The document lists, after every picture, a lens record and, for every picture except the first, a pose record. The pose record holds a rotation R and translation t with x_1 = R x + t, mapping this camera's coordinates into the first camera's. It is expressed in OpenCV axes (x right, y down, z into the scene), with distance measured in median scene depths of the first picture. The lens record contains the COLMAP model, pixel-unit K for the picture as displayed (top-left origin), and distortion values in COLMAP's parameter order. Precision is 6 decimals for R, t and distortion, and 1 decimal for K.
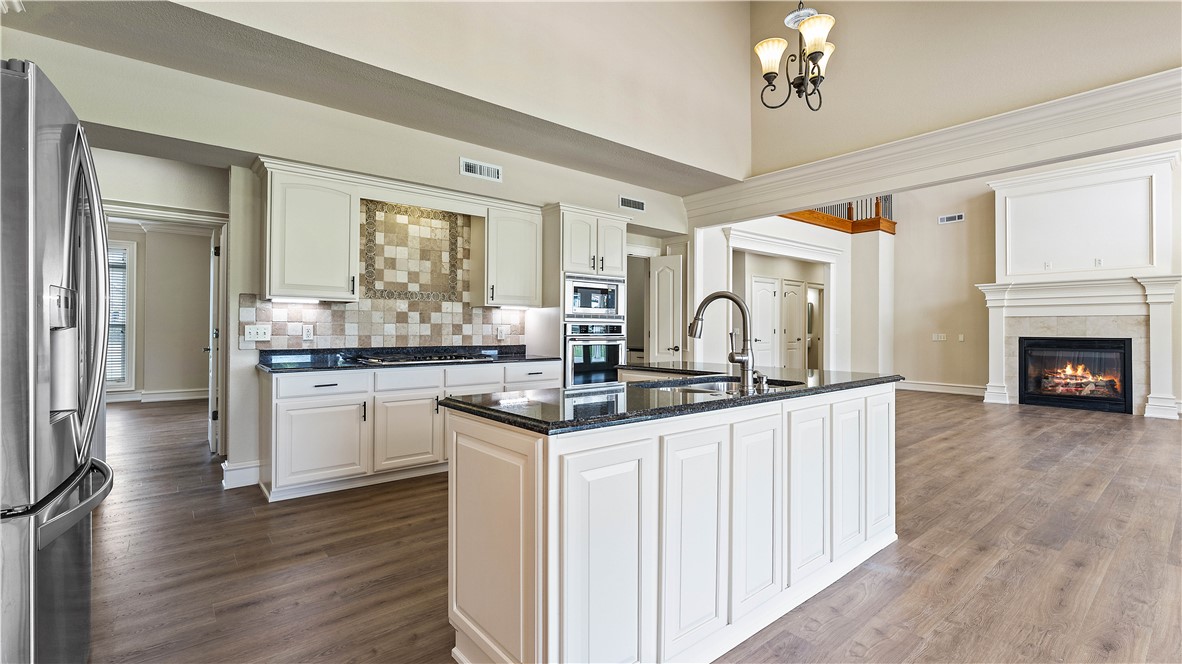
lens RADIAL K [[506.8, 0, 590.1], [0, 506.8, 325.6], [0, 0, 1]] dist [-0.001450, 0.000255]
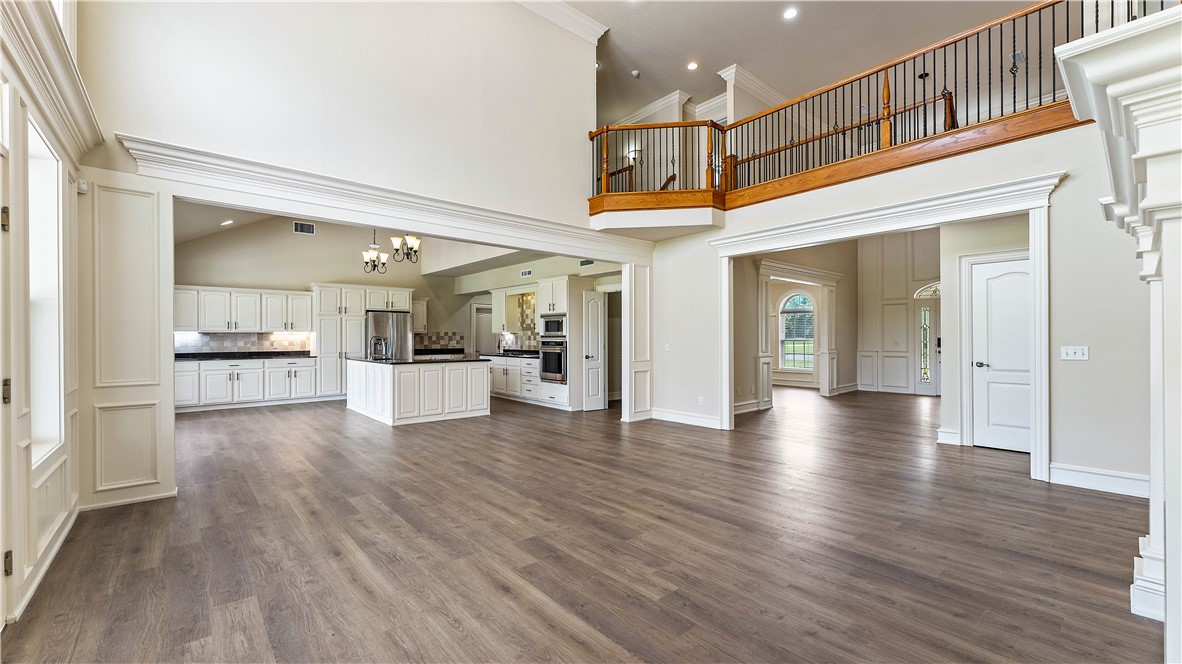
lens RADIAL K [[477.7, 0, 594.9], [0, 477.7, 335.7], [0, 0, 1]] dist [-0.000958, -0.000081]
pose [[0.019600, -0.005348, -0.999794, 1.057917], [0.006128, 0.999968, -0.005229, -0.007530], [0.999789, -0.006024, 0.019632, 0.695589]]
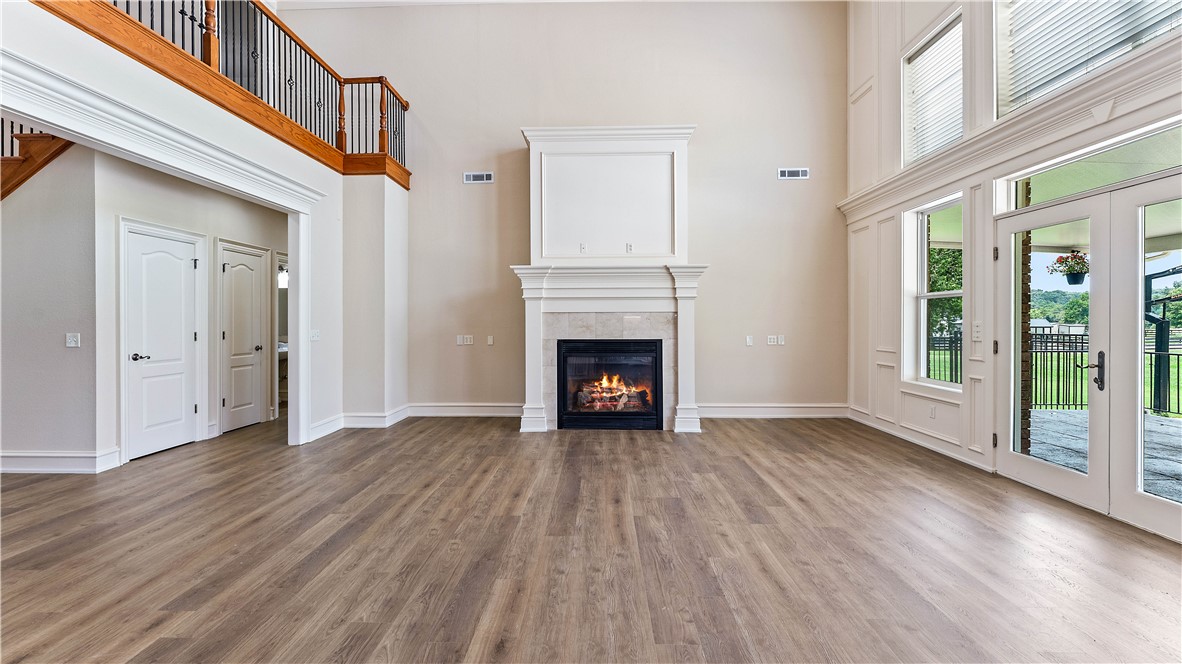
lens RADIAL K [[506.8, 0, 590.0], [0, 506.8, 325.6], [0, 0, 1]] dist [-0.001450, 0.000255]
pose [[0.655009, -0.007587, 0.755583, 0.334115], [0.000852, 0.999956, 0.009303, -0.005478], [-0.755620, -0.005450, 0.654987, 0.503585]]
